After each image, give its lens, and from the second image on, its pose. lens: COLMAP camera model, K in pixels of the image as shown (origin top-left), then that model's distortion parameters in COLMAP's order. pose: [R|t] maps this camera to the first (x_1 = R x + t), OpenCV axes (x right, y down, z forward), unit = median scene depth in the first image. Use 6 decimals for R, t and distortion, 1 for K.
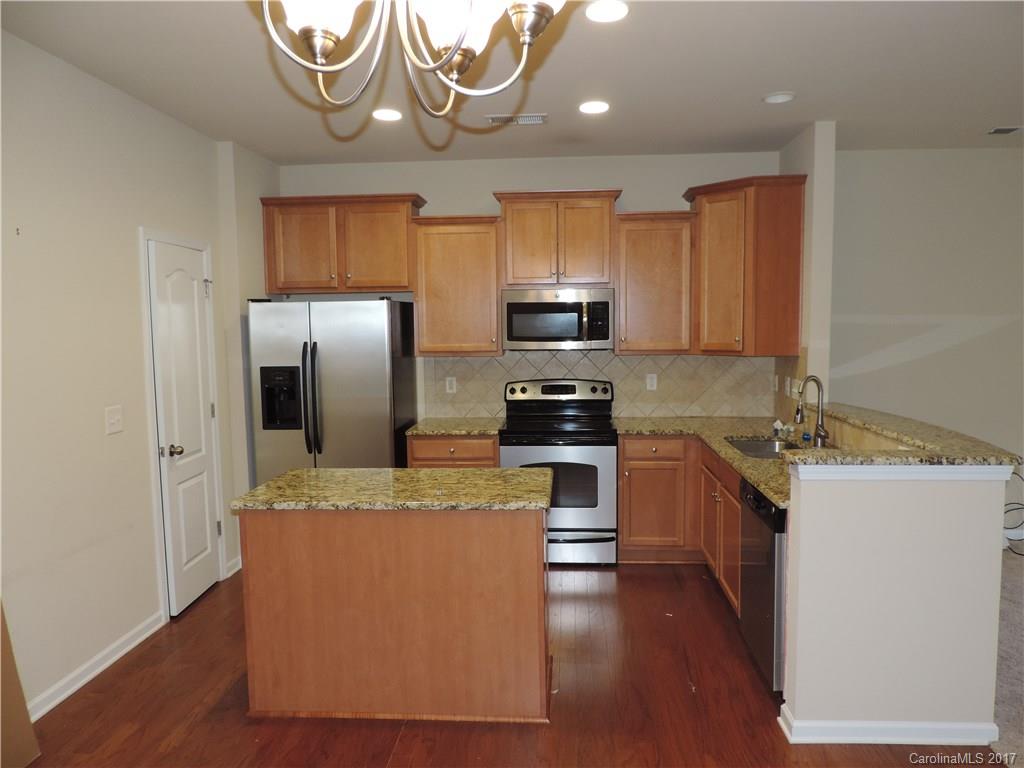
lens RADIAL K [[737.9, 0, 510.1], [0, 737.9, 372.0], [0, 0, 1]] dist [-0.020574, 0.015455]
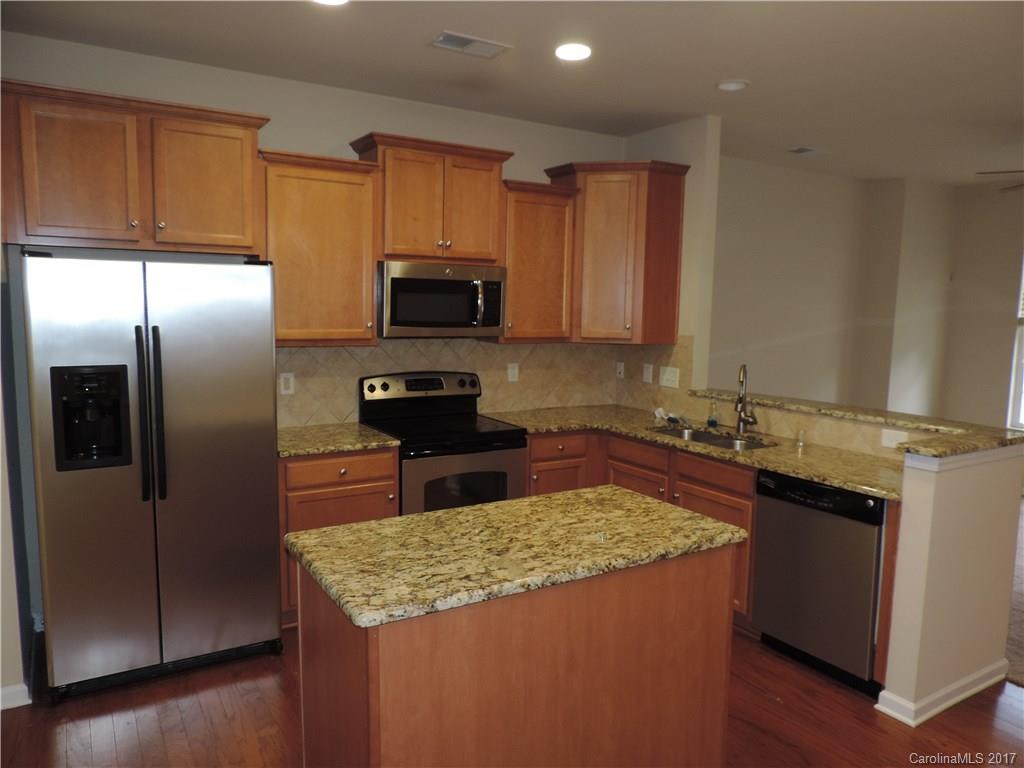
lens RADIAL K [[737.9, 0, 516.1], [0, 737.9, 379.4], [0, 0, 1]] dist [-0.020574, 0.015455]
pose [[0.808057, -0.032445, 0.588210, -0.402698], [0.011415, 0.999157, 0.039431, -0.016409], [-0.588994, -0.025148, 0.807746, 0.316026]]
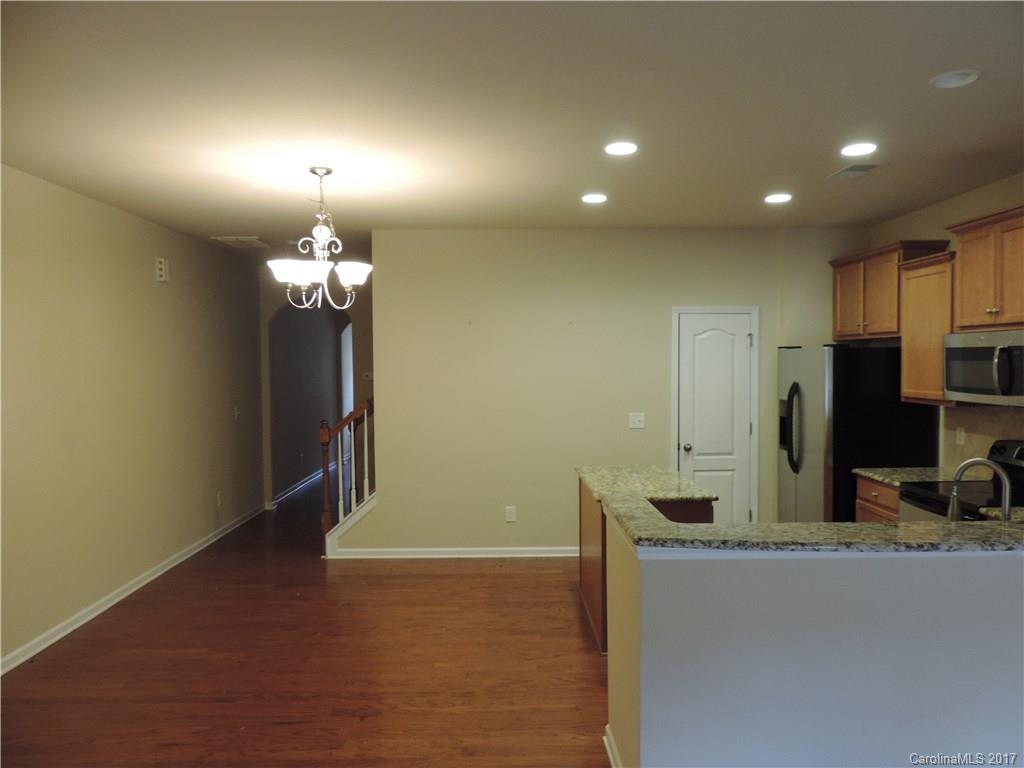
lens RADIAL K [[737.9, 0, 528.4], [0, 737.9, 380.9], [0, 0, 1]] dist [-0.020574, 0.015455]
pose [[0.101712, 0.043591, -0.993858, 0.935949], [-0.058268, 0.997585, 0.037791, -0.064990], [0.993106, 0.054066, 0.104006, 0.449105]]
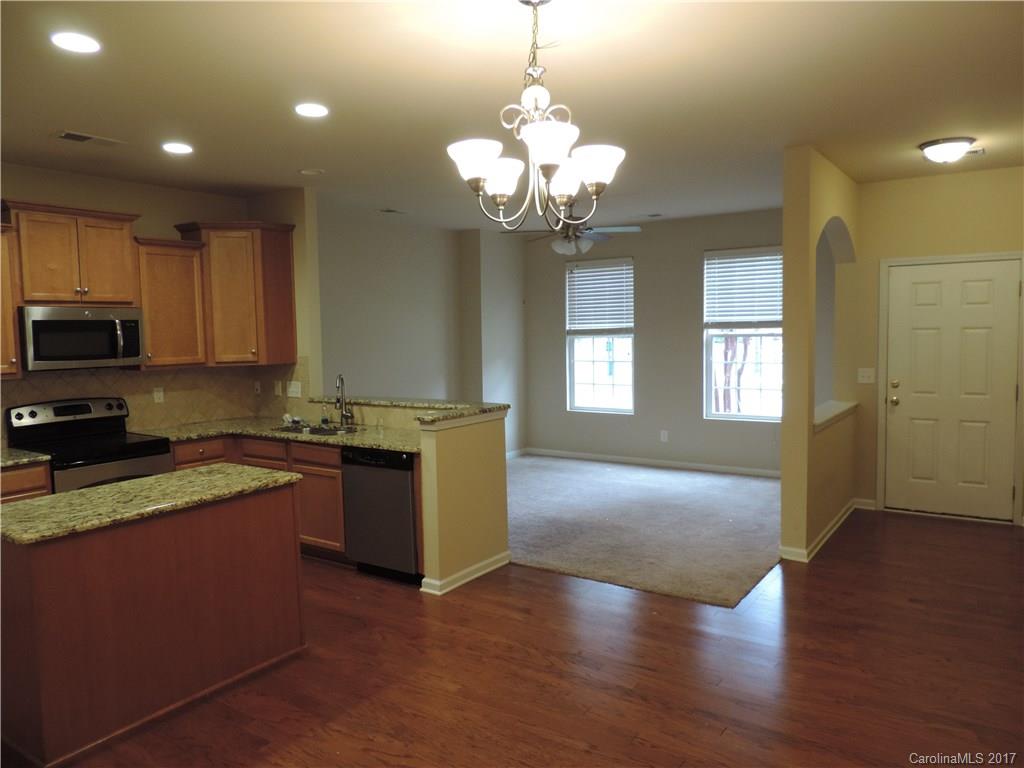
lens RADIAL K [[737.9, 0, 511.3], [0, 737.9, 382.9], [0, 0, 1]] dist [-0.020574, 0.015455]
pose [[0.512411, -0.063591, 0.856383, -0.548339], [0.075699, 0.996717, 0.028717, 0.004561], [-0.855398, 0.050112, 0.515542, 0.007398]]
